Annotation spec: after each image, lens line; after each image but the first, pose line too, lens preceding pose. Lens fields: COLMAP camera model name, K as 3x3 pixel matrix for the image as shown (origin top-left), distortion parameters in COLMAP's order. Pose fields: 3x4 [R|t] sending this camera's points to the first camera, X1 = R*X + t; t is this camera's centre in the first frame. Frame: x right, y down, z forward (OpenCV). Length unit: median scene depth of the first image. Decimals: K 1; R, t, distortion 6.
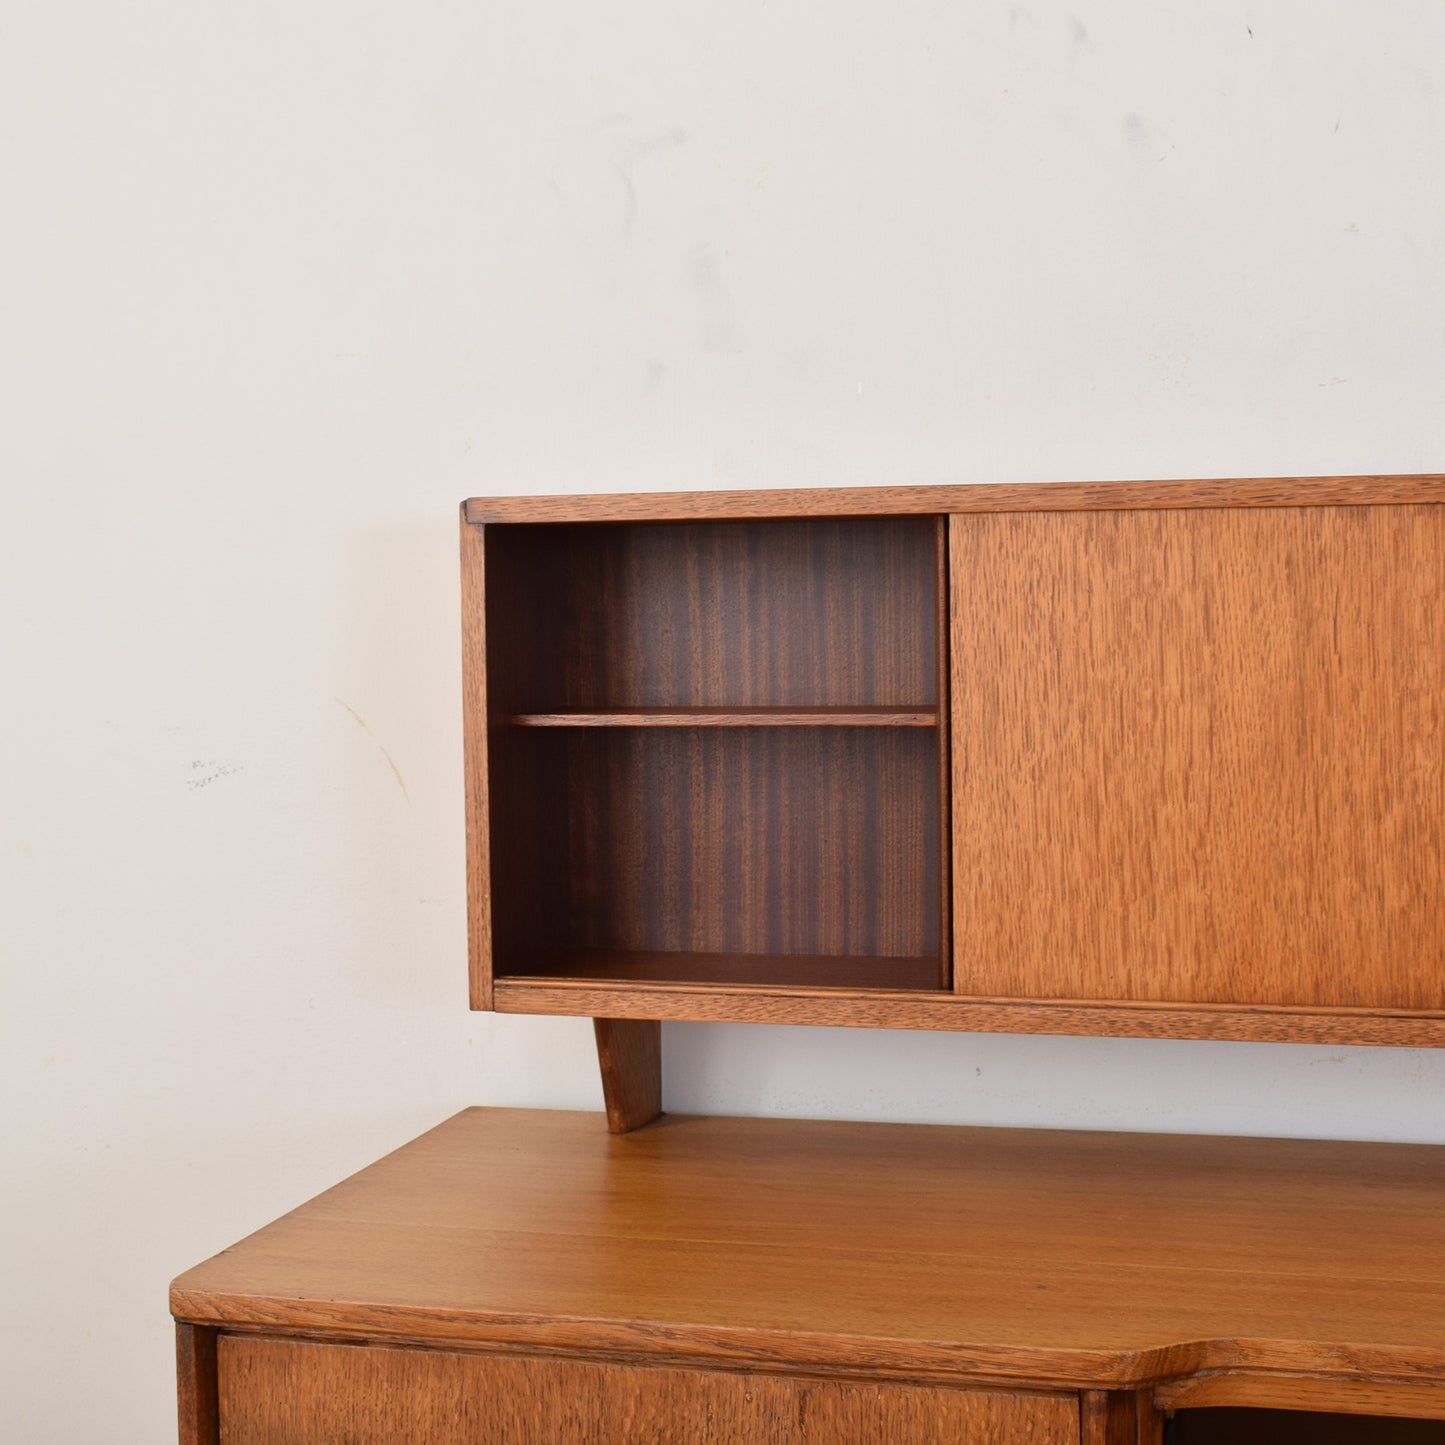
lens RADIAL K [[2461.5, 0, 722.5], [0, 2461.5, 722.5], [0, 0, 1]] dist [-0.022811, -0.053524]
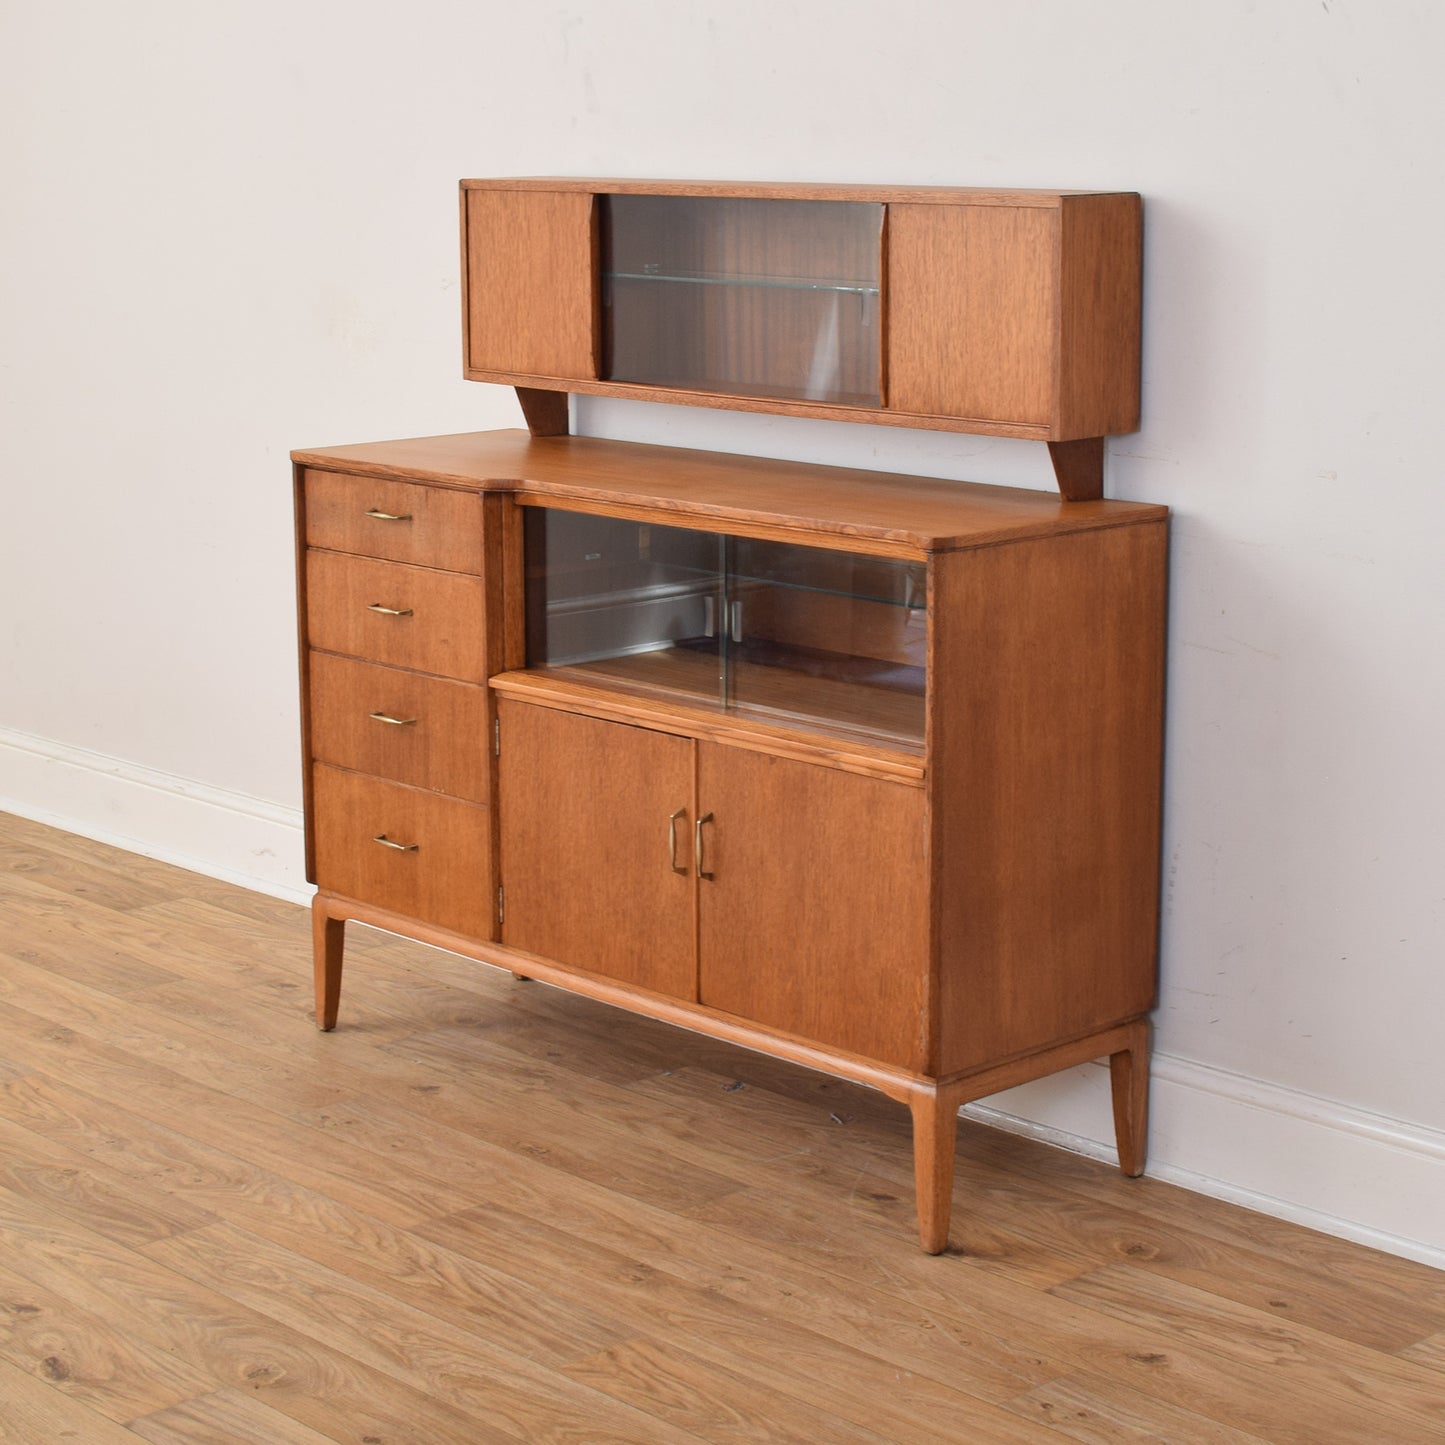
lens RADIAL K [[3023.8, 0, 720.4], [0, 3023.8, 695.9], [0, 0, 1]] dist [-0.006730, -0.278702]
pose [[0.845843, 0.115447, -0.520789, 2.000206], [-0.037046, 0.986656, 0.158550, -0.074837], [0.532143, -0.114815, 0.838833, -1.712396]]
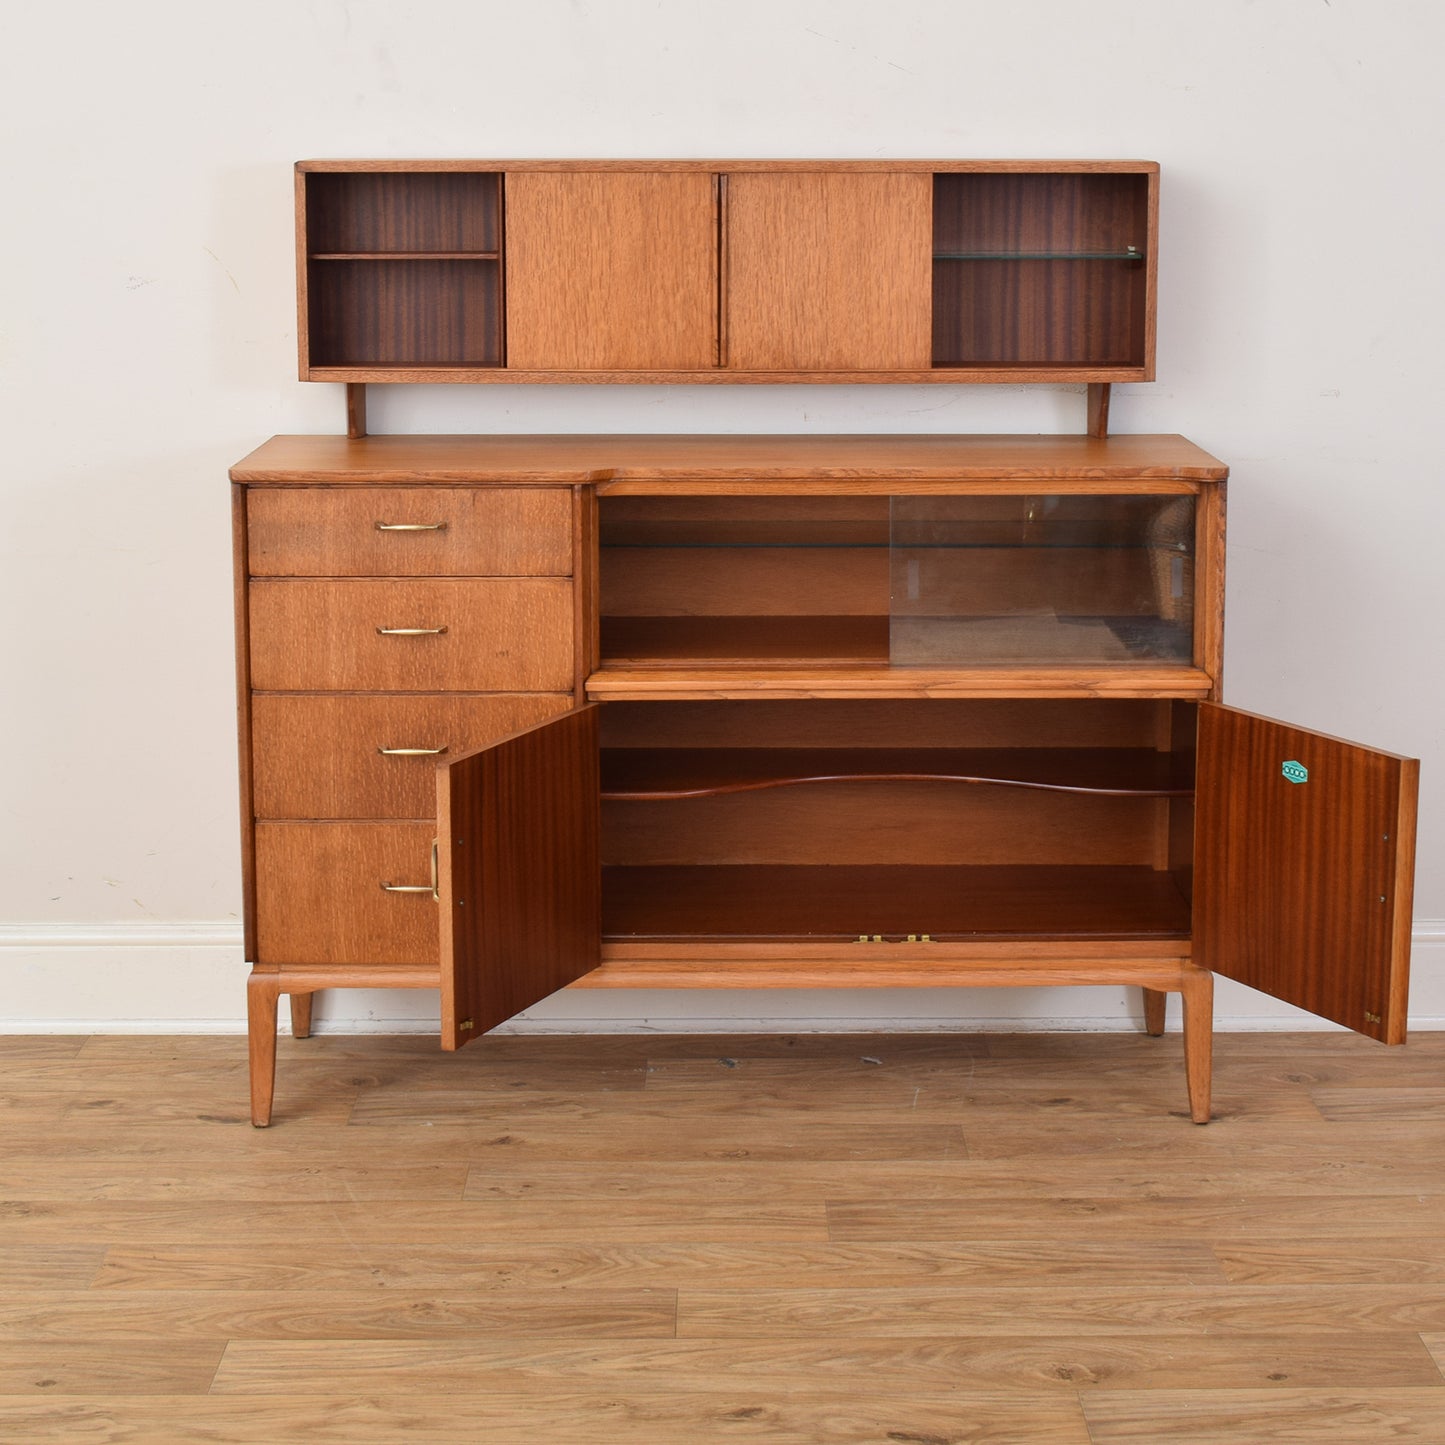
lens RADIAL K [[2981.5, 0, 738.6], [0, 2981.5, 614.6], [0, 0, 1]] dist [-0.012185, -0.221779]
pose [[0.965941, -0.027990, 0.257243, -0.479266], [-0.001092, 0.993683, 0.112218, 0.021035], [-0.258759, -0.108677, 0.959809, -2.045550]]
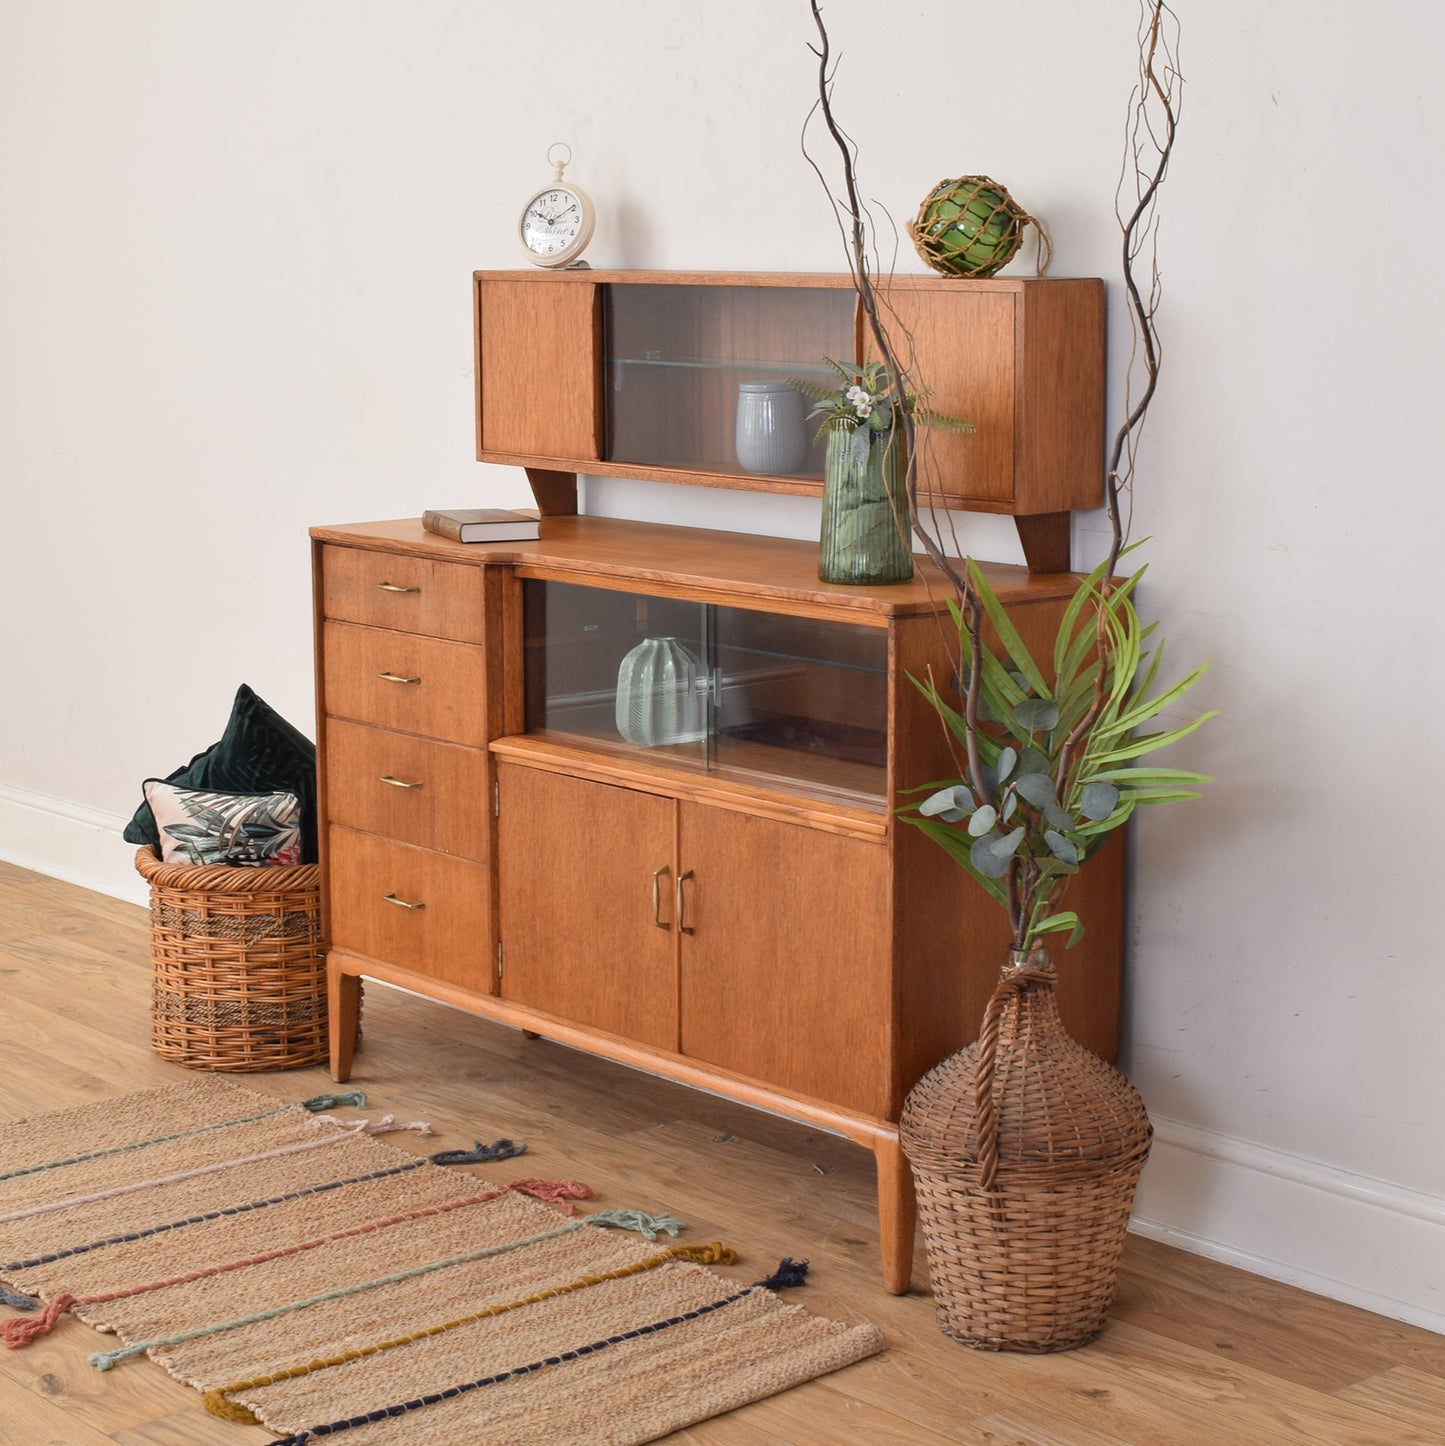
lens RADIAL K [[2983.5, 0, 664.9], [0, 2983.5, 714.7], [0, 0, 1]] dist [-0.012185, -0.221779]
pose [[0.816446, 0.105835, -0.567640, 2.158794], [-0.036764, 0.990592, 0.131815, -0.051150], [0.576251, -0.086751, 0.812656, -1.731307]]
